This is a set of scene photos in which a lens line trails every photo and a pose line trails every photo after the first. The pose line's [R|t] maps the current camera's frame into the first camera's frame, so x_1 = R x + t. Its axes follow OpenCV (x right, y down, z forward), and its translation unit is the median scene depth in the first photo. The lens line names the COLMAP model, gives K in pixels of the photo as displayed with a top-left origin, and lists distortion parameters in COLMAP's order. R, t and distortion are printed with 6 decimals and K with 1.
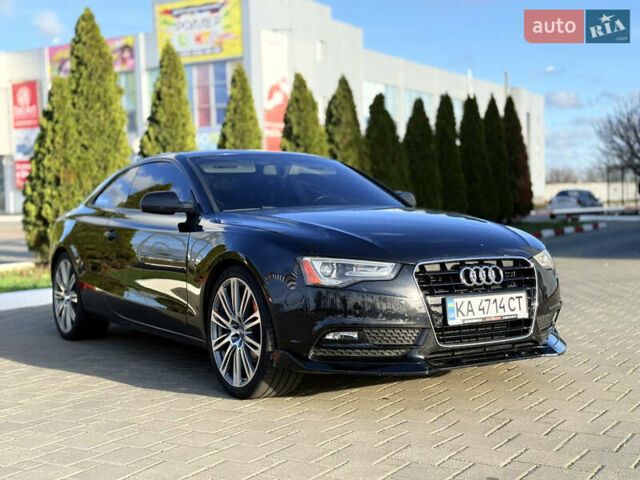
lens RADIAL K [[892.4, 0, 320.0], [0, 892.4, 240.0], [0, 0, 1]] dist [0.148885, -0.158789]
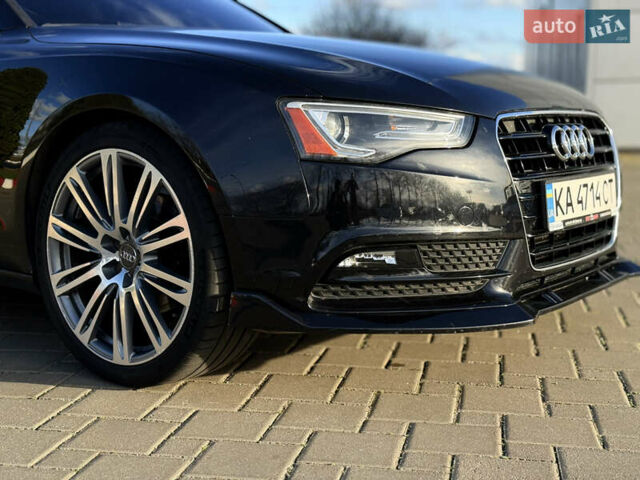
lens RADIAL K [[892.4, 0, 320.0], [0, 892.4, 240.0], [0, 0, 1]] dist [0.148885, -0.158789]
pose [[0.939236, -0.032573, 0.341724, -0.163487], [-0.003772, 0.994448, 0.105158, 0.040953], [-0.343253, -0.100057, 0.933898, 0.508519]]
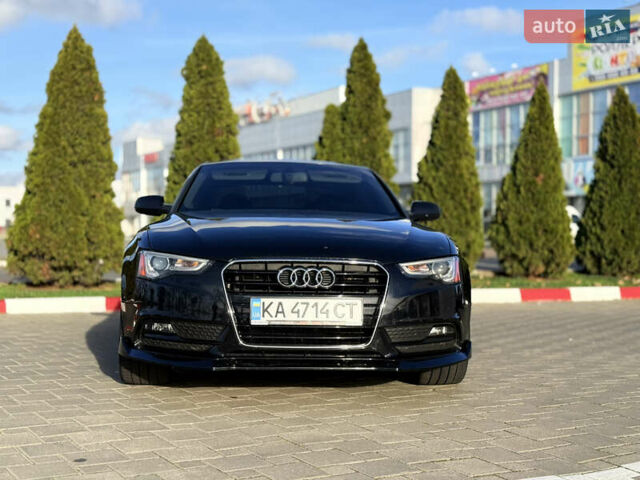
lens RADIAL K [[892.4, 0, 320.0], [0, 892.4, 240.0], [0, 0, 1]] dist [0.148885, -0.158789]
pose [[0.879886, 0.031583, -0.474134, 0.638504], [-0.047343, 0.998651, -0.021335, 0.018393], [0.472820, 0.041220, 0.880194, 0.156387]]
